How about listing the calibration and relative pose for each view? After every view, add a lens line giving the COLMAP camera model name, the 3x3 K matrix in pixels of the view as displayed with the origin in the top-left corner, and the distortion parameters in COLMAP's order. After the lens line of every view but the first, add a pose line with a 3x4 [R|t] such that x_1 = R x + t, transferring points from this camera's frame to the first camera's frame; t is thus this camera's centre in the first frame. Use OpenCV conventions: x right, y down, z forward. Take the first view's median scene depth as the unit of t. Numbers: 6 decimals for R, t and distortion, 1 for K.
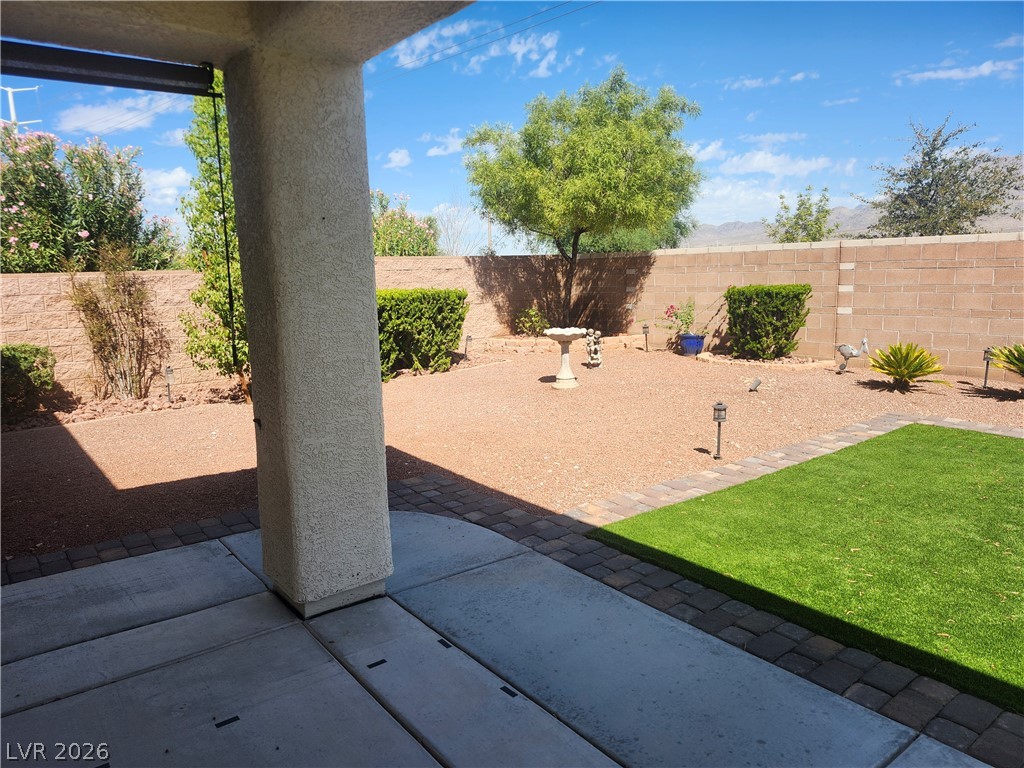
lens RADIAL K [[706.4, 0, 507.5], [0, 706.4, 380.7], [0, 0, 1]] dist [0.077526, -0.087686]
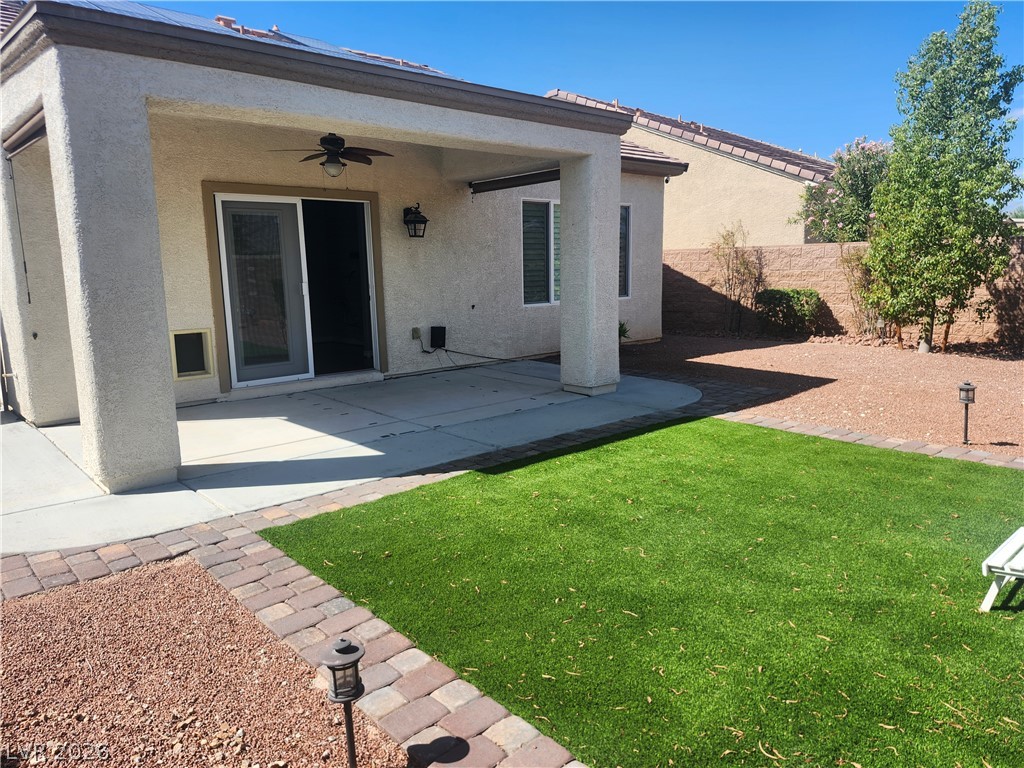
lens RADIAL K [[706.4, 0, 507.8], [0, 706.4, 375.7], [0, 0, 1]] dist [0.077526, -0.087686]
pose [[0.074772, 0.177296, -0.981313, 0.765254], [-0.137615, 0.976487, 0.165938, -0.033129], [0.987660, 0.122636, 0.097412, 0.211635]]
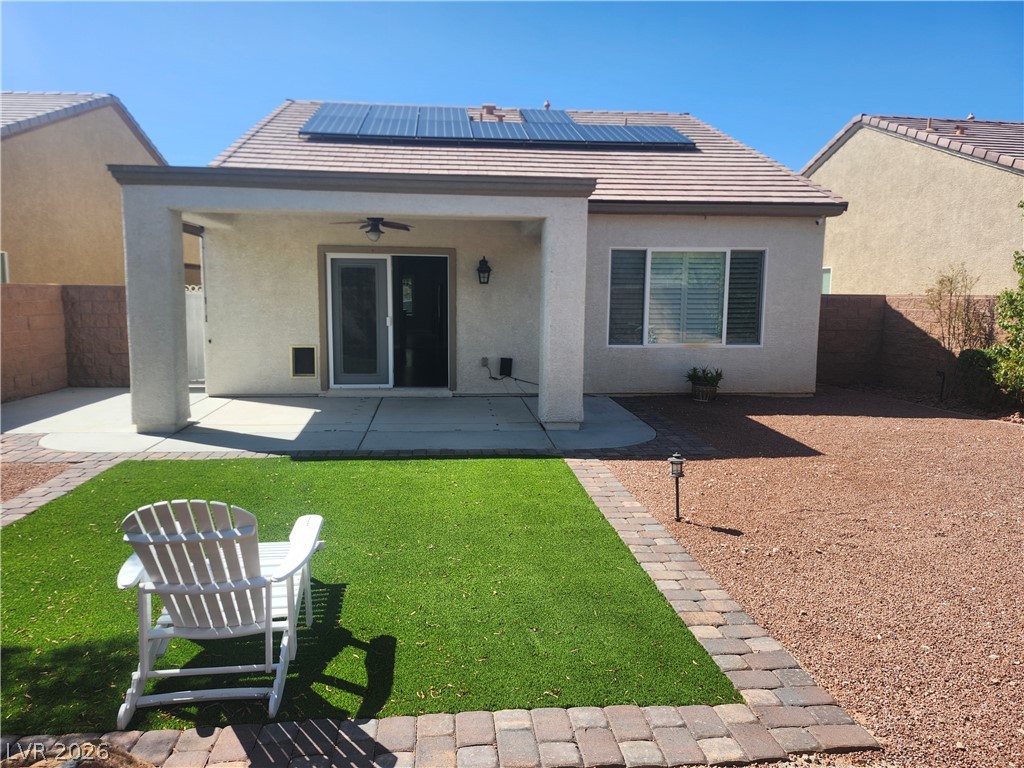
lens RADIAL K [[706.4, 0, 503.8], [0, 706.4, 367.8], [0, 0, 1]] dist [0.077526, -0.087686]
pose [[-0.538198, 0.105599, -0.836177, 0.749189], [-0.128773, 0.970168, 0.205405, -0.150024], [0.832923, 0.218226, -0.508544, 0.819262]]
